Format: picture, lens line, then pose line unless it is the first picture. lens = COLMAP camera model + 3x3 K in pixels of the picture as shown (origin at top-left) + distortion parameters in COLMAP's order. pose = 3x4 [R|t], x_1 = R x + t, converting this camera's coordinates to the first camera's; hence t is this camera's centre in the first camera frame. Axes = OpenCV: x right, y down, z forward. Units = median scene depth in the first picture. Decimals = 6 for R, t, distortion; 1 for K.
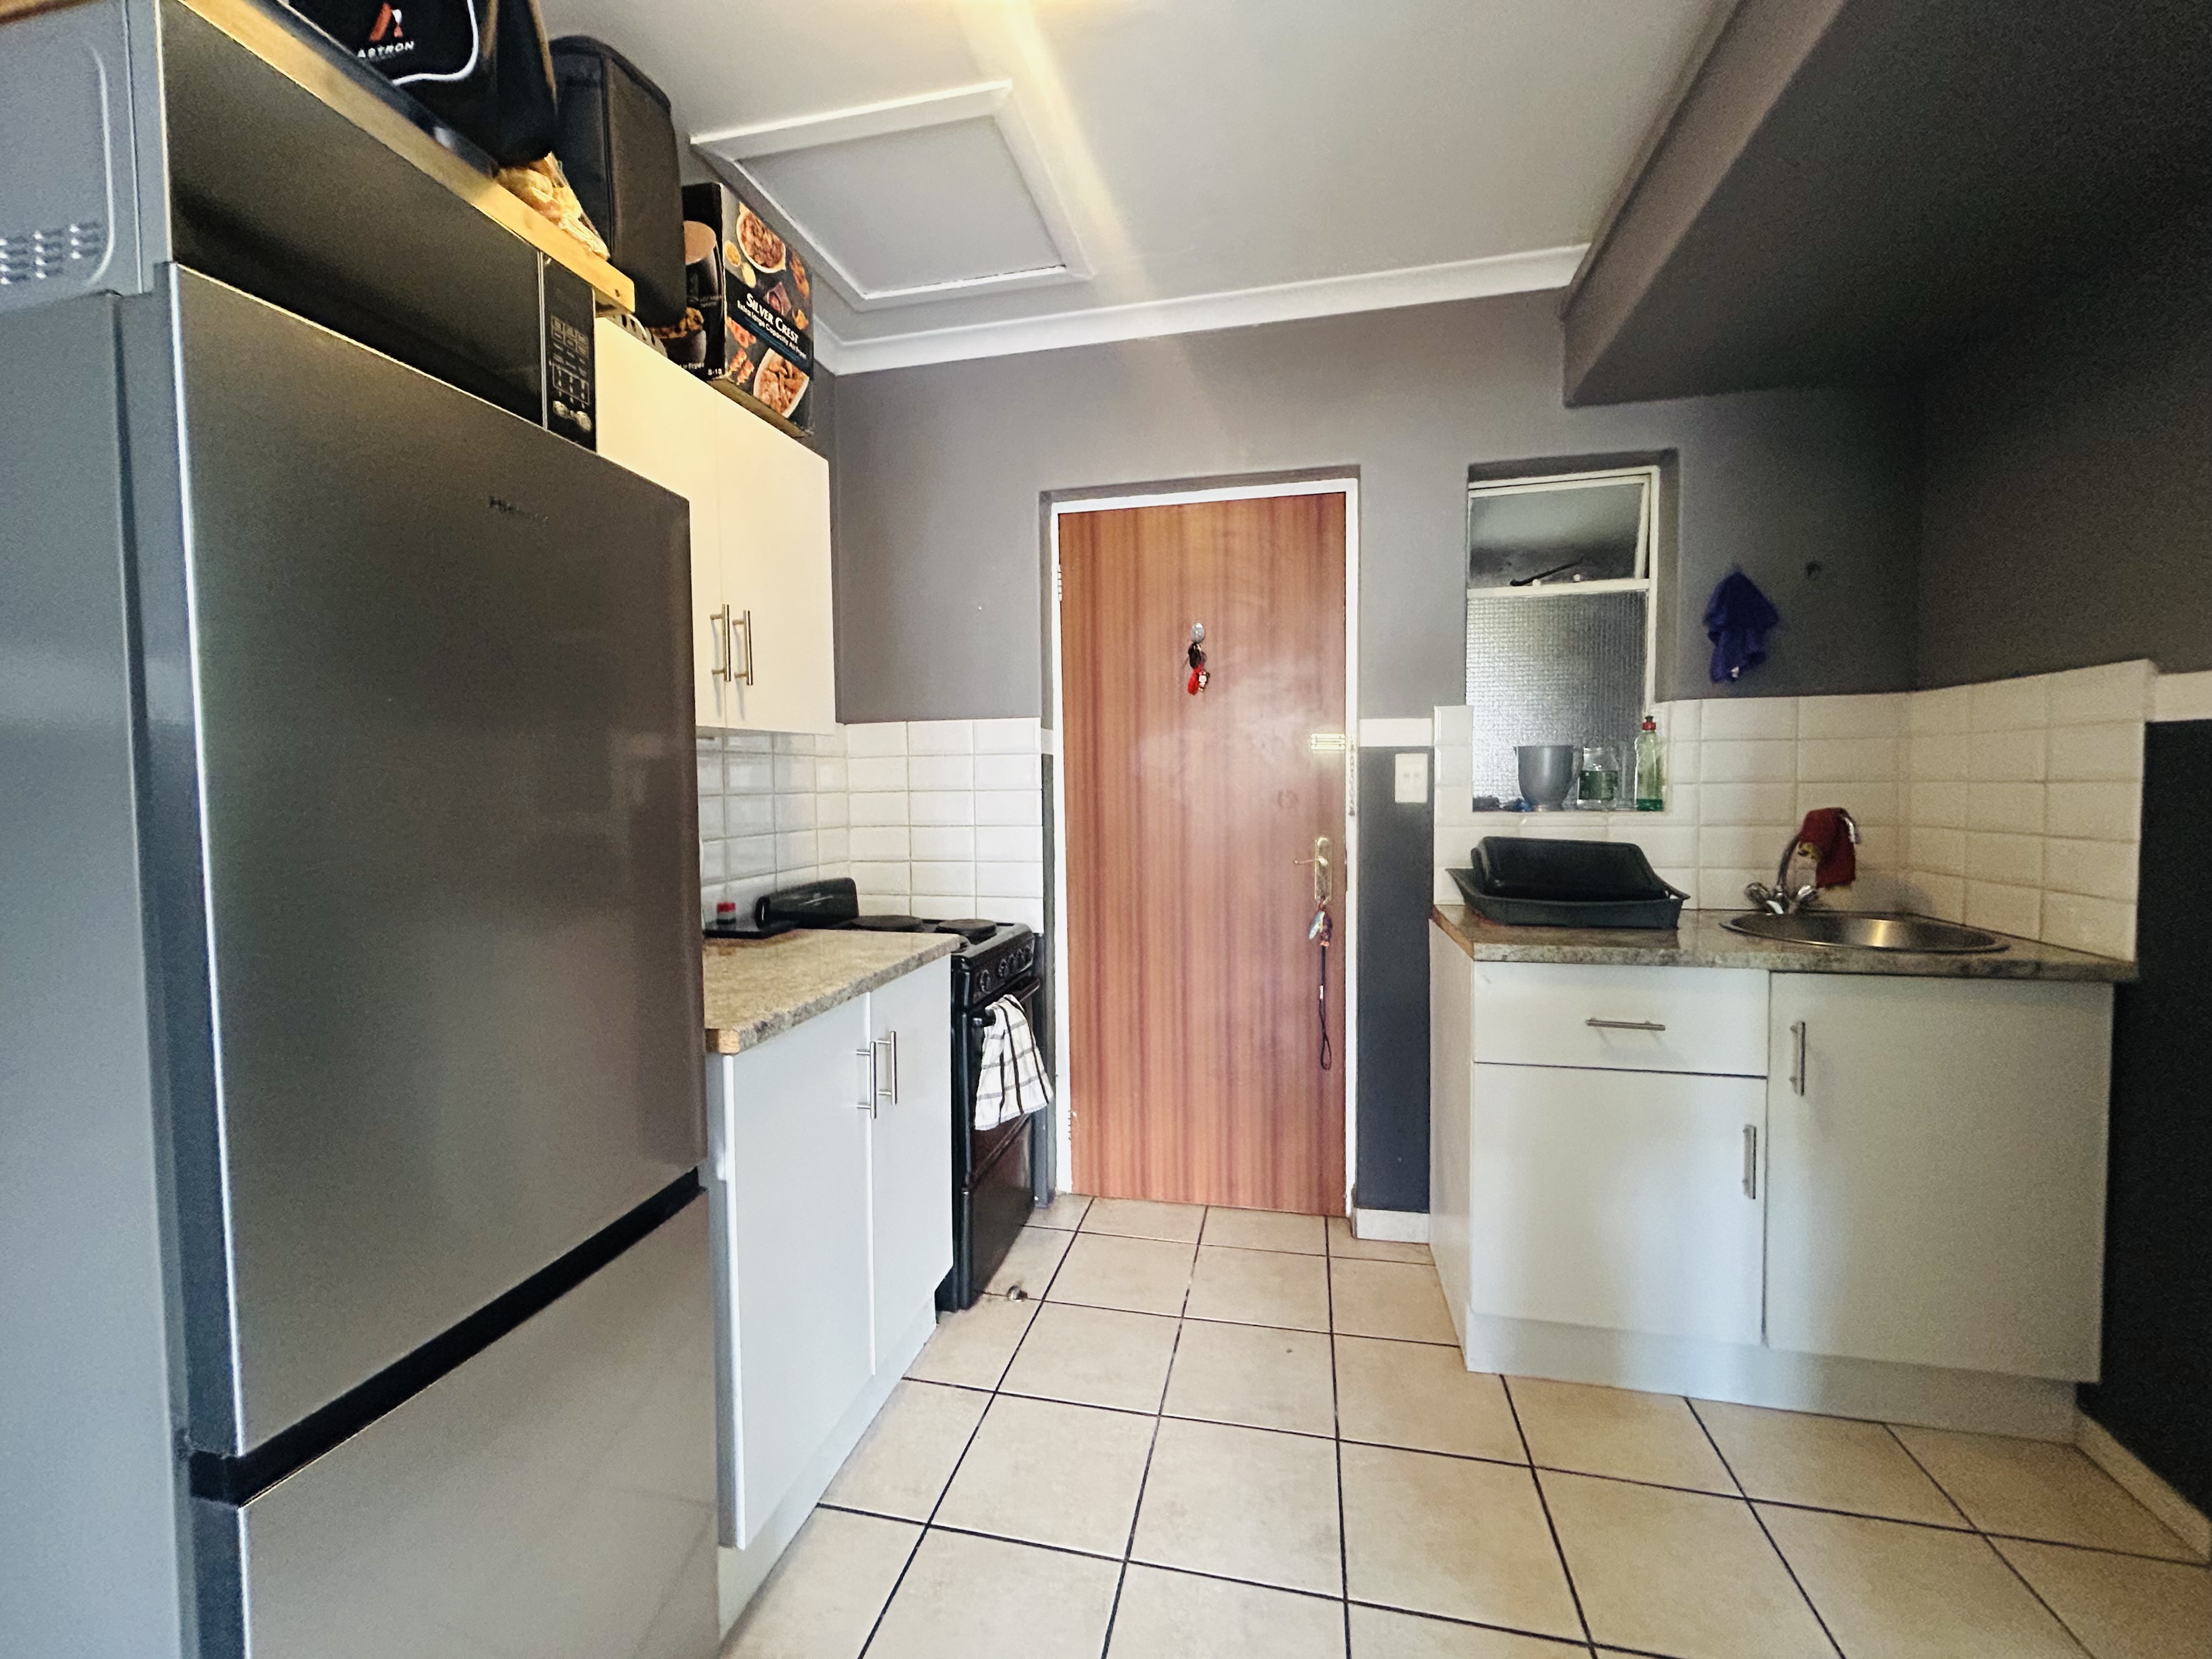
lens RADIAL K [[884.6, 0, 1099.3], [0, 884.6, 825.3], [0, 0, 1]] dist [-0.001001, -0.000113]
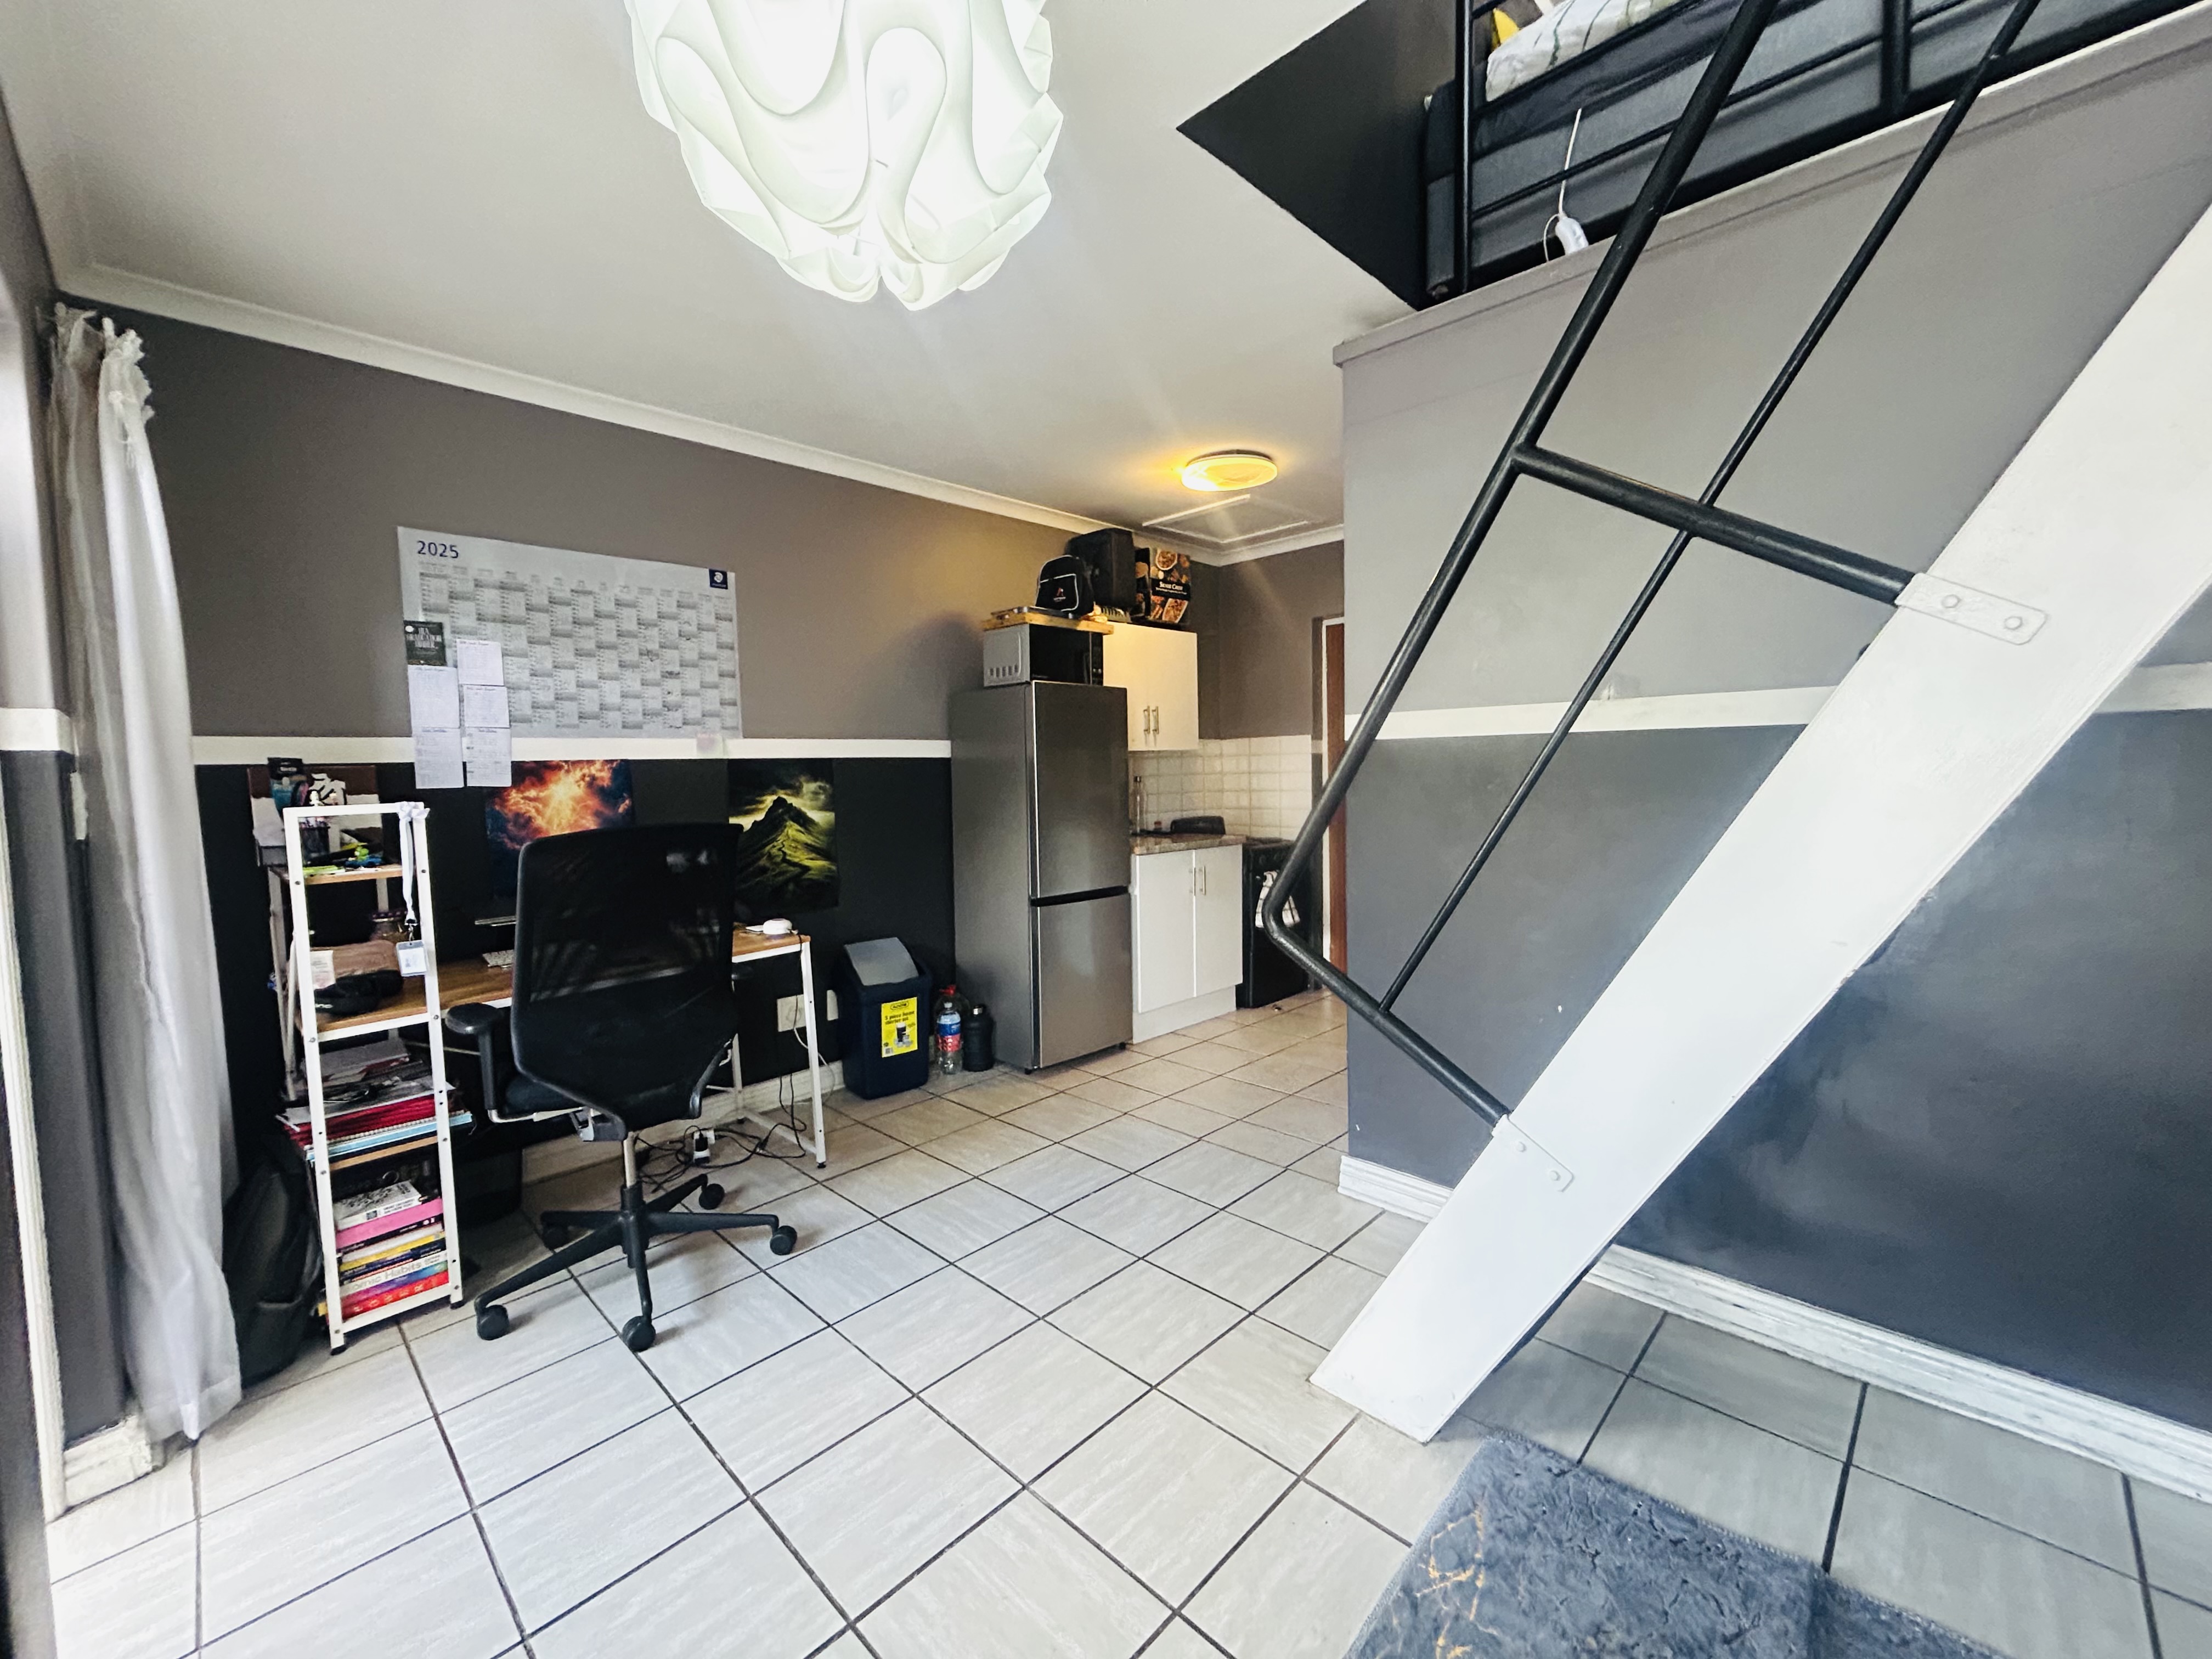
lens RADIAL K [[902.3, 0, 1101.4], [0, 902.3, 822.6], [0, 0, 1]] dist [-0.002467, 0.000041]
pose [[0.844056, 0.022925, -0.535765, 0.674674], [-0.013334, 0.999674, 0.021769, 0.037291], [0.536089, -0.011230, 0.844086, -1.010716]]
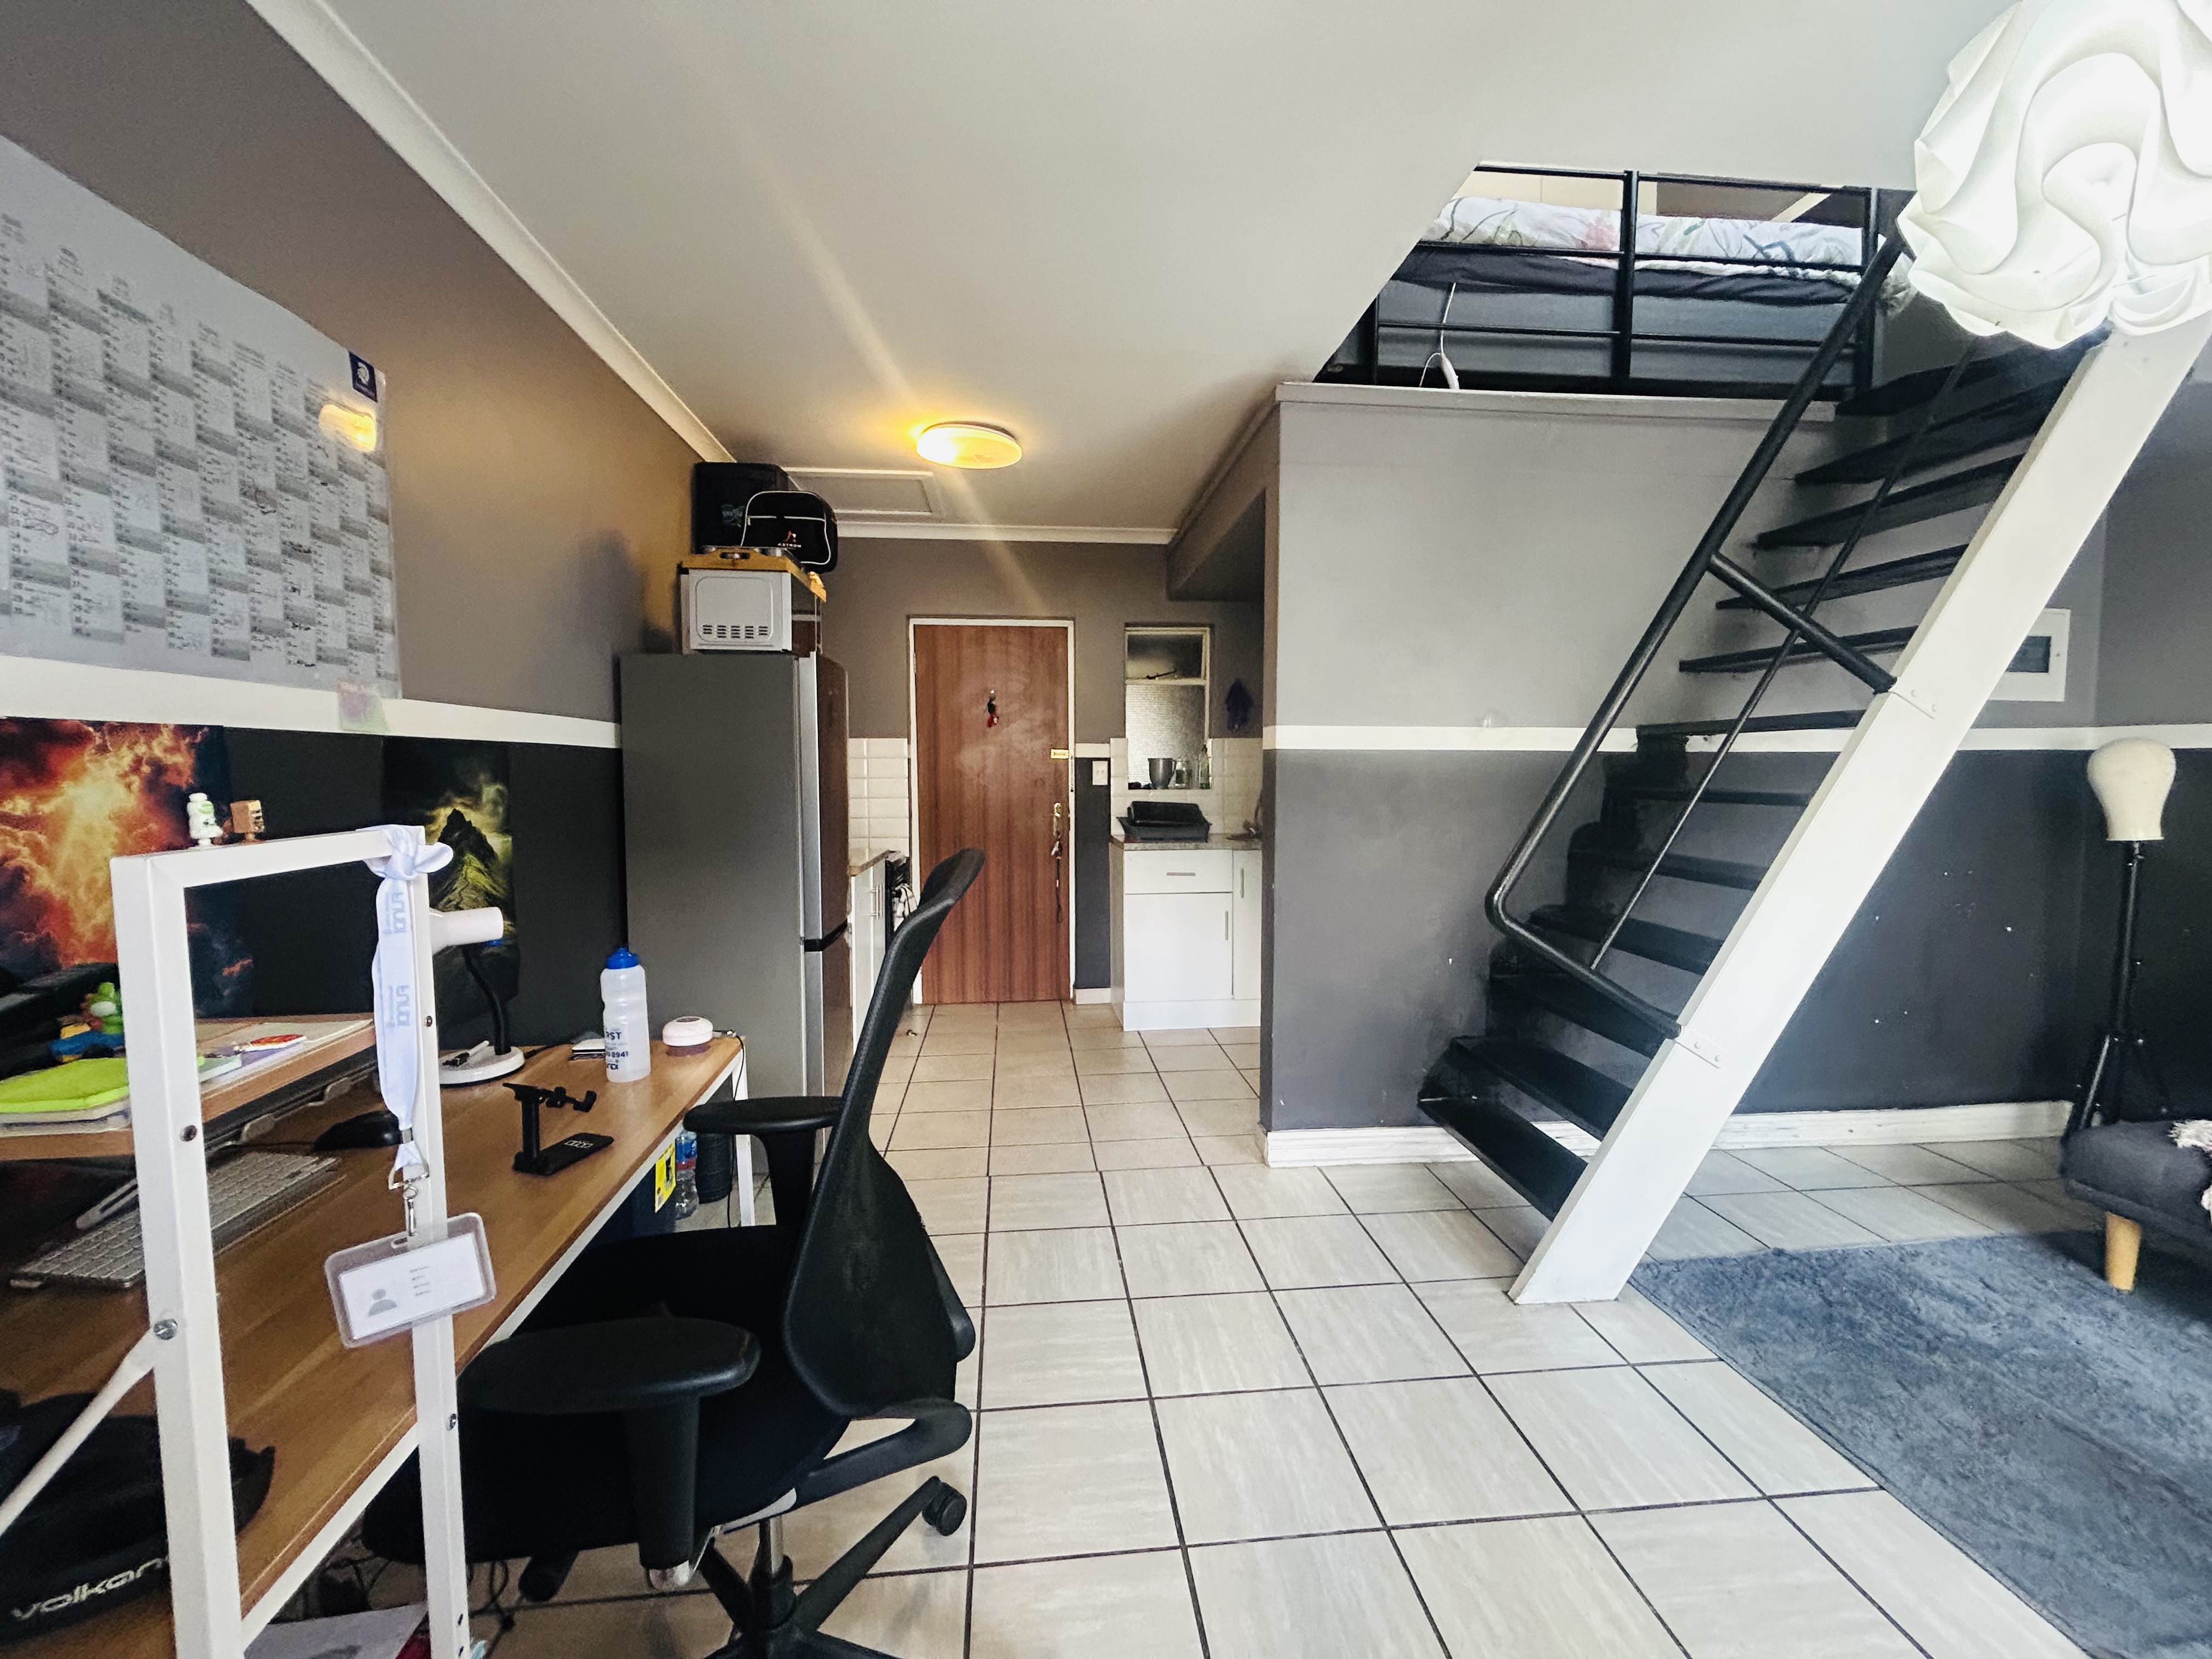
lens RADIAL K [[898.6, 0, 1098.6], [0, 898.6, 821.9], [0, 0, 1]] dist [0.000299, -0.000023]
pose [[0.952440, -0.010082, 0.304561, -0.286125], [0.008114, 0.999937, 0.007724, 0.043823], [-0.304620, -0.004885, 0.952462, -0.986417]]
